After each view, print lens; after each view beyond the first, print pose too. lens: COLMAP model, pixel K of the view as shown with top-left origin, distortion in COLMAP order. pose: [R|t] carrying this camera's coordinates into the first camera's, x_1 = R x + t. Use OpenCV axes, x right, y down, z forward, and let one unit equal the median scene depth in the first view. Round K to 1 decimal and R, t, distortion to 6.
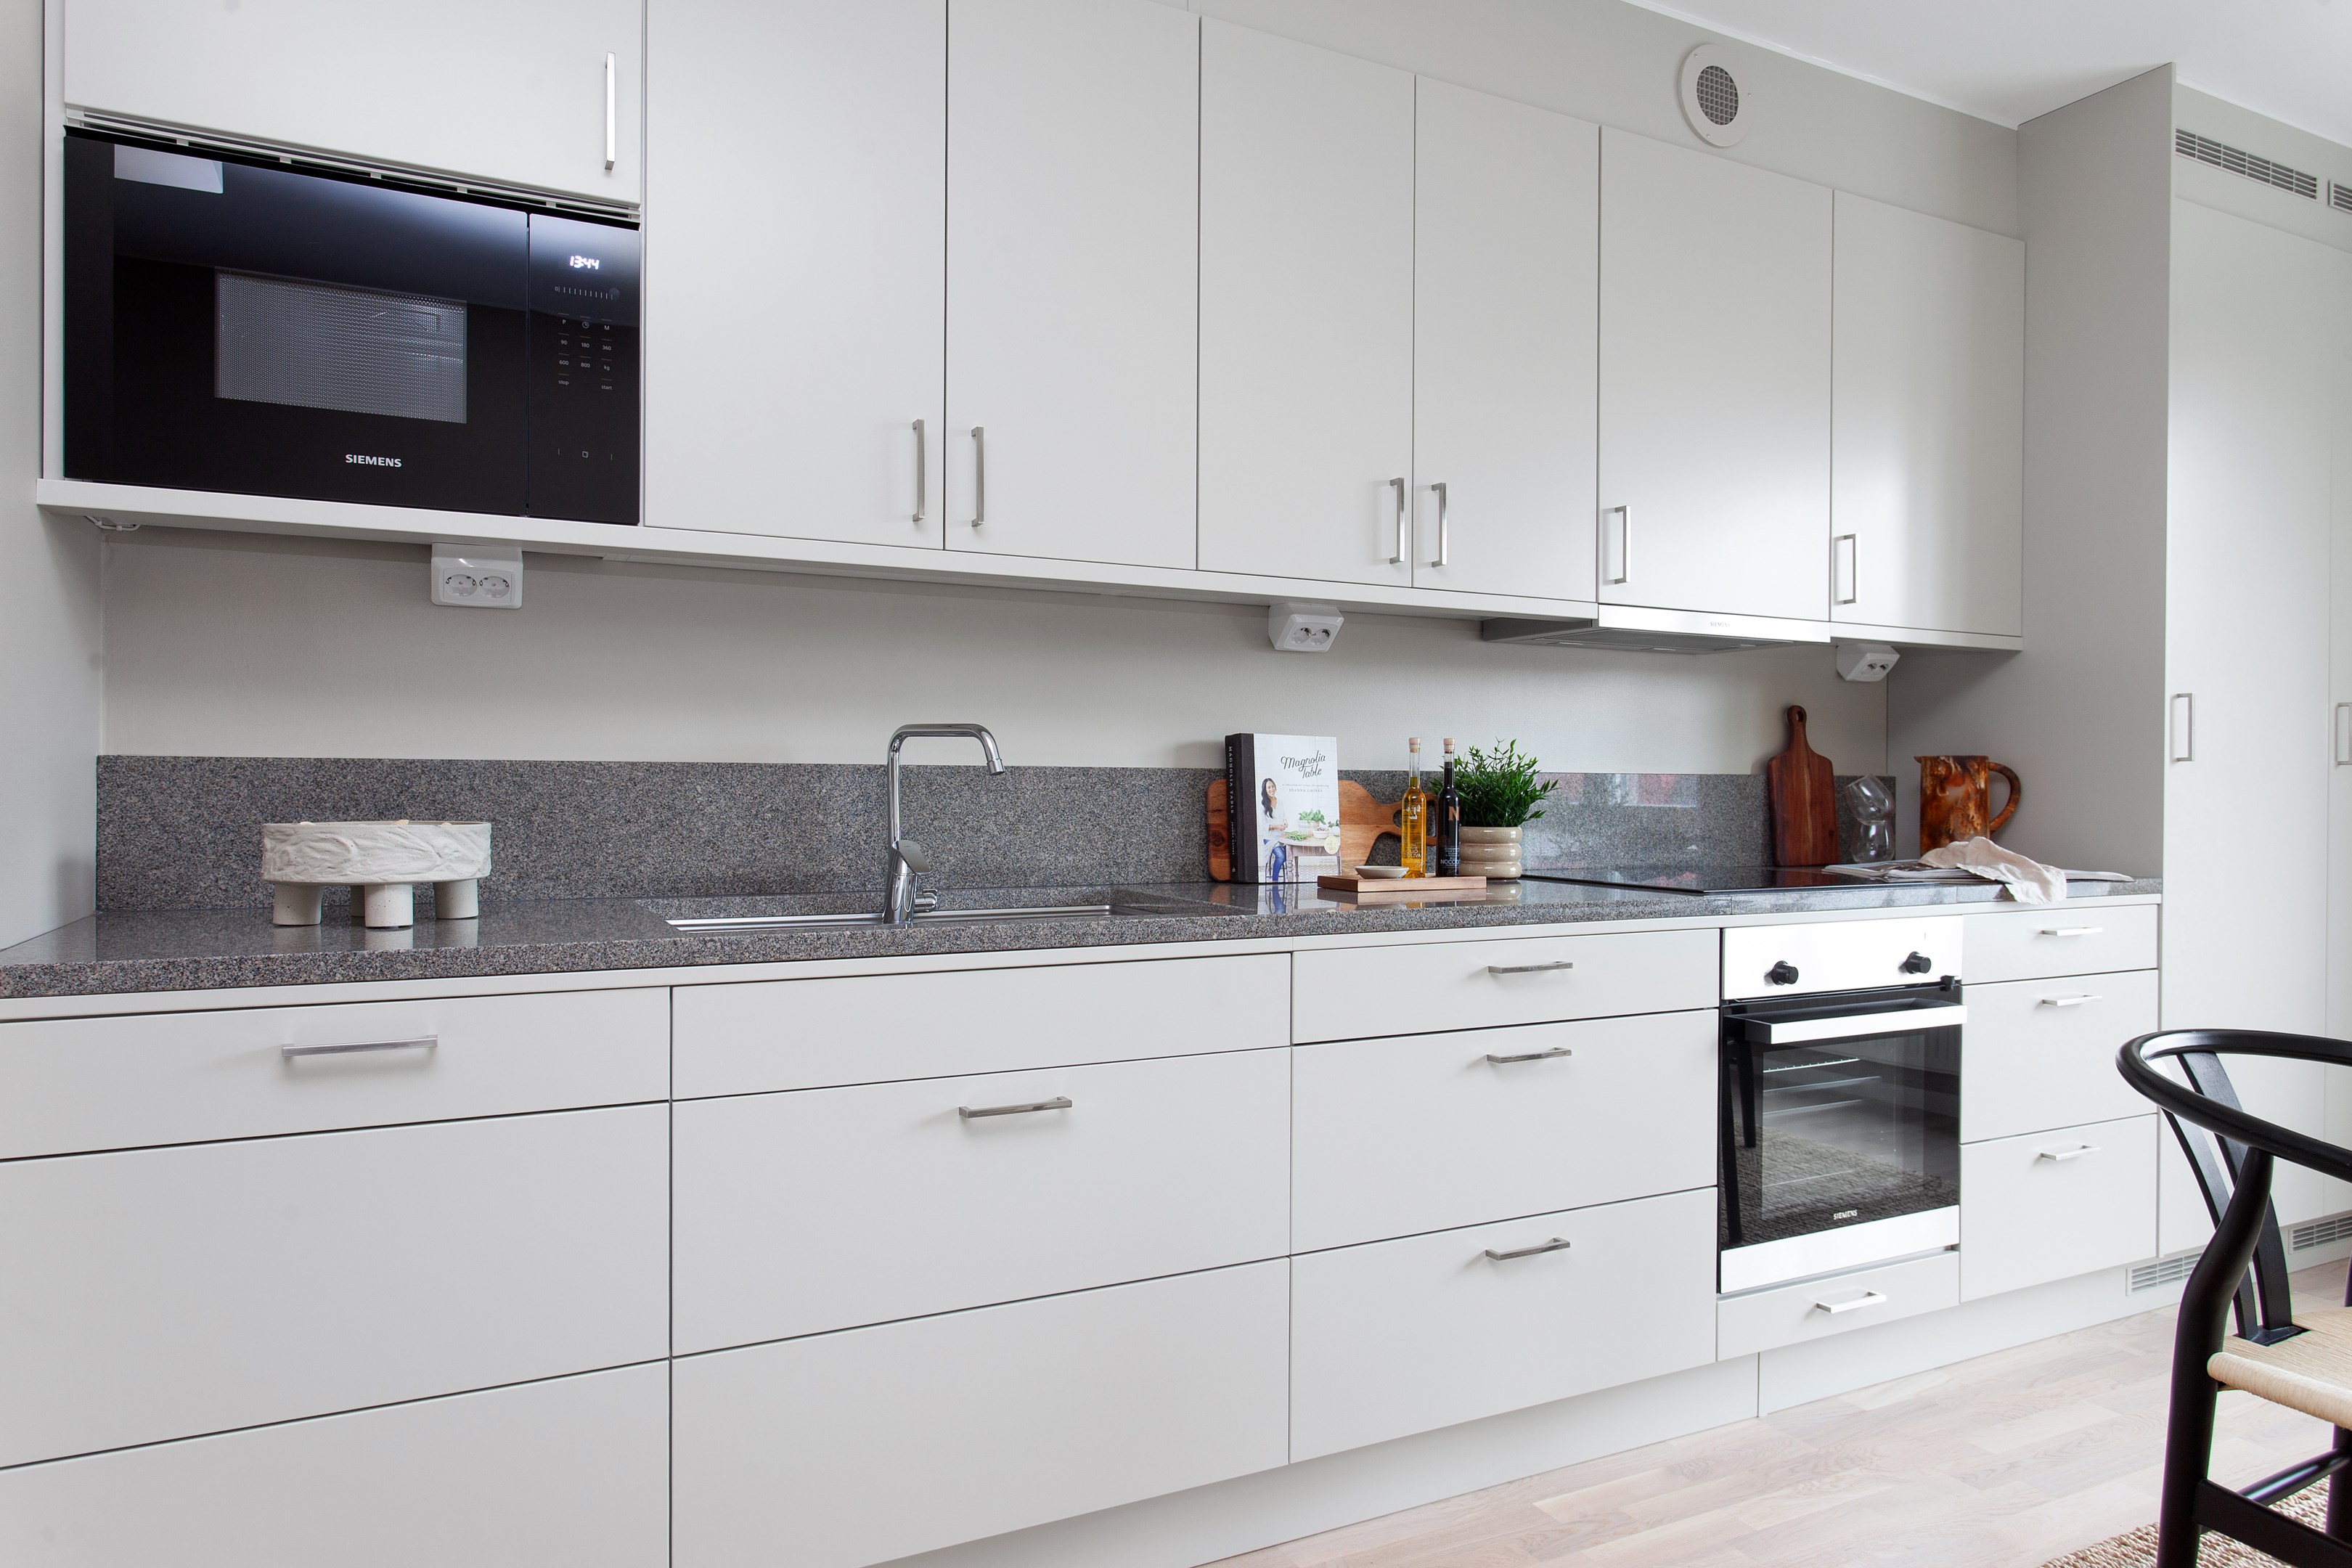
lens RADIAL K [[1450.5, 0, 1028.3], [0, 1450.5, 747.9], [0, 0, 1]] dist [0.000072, -0.003106]
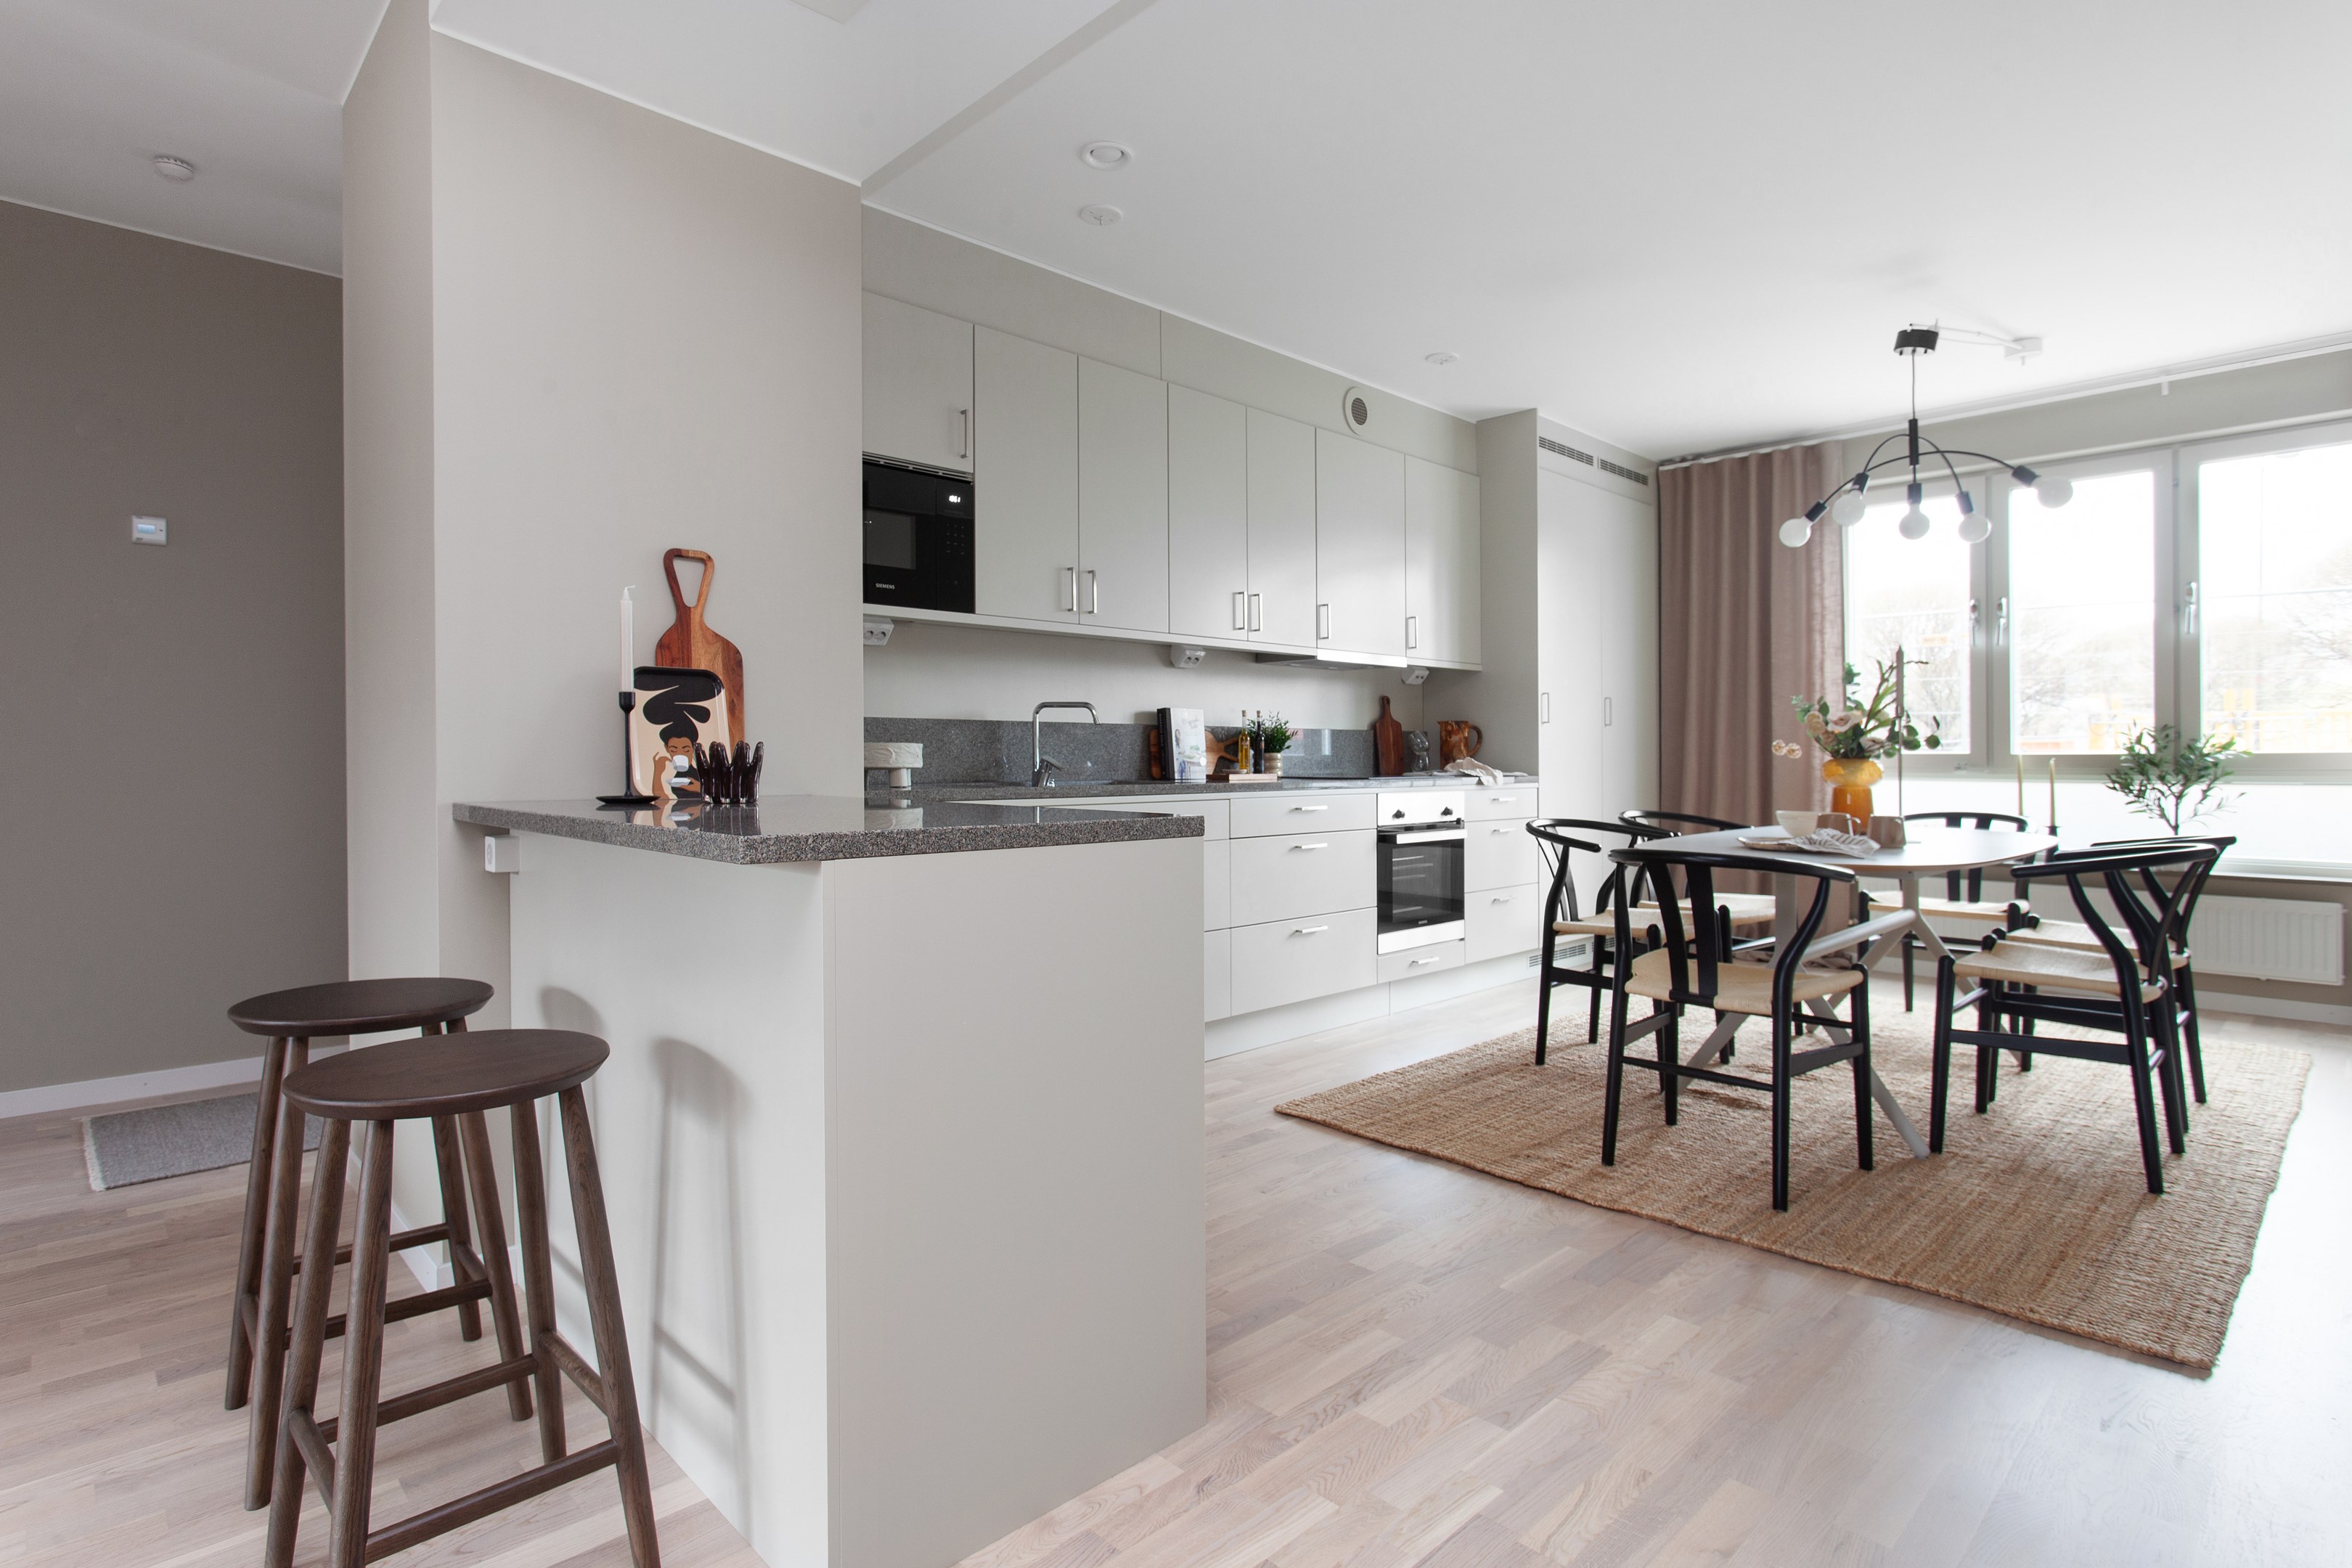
lens RADIAL K [[1214.0, 0, 1134.7], [0, 1214.0, 672.2], [0, 0, 1]] dist [-0.001255, 0.000874]
pose [[0.942082, 0.015435, 0.335028, -0.486869], [-0.000810, 0.999042, -0.043748, 0.015168], [-0.335382, 0.040943, 0.941192, -0.631121]]
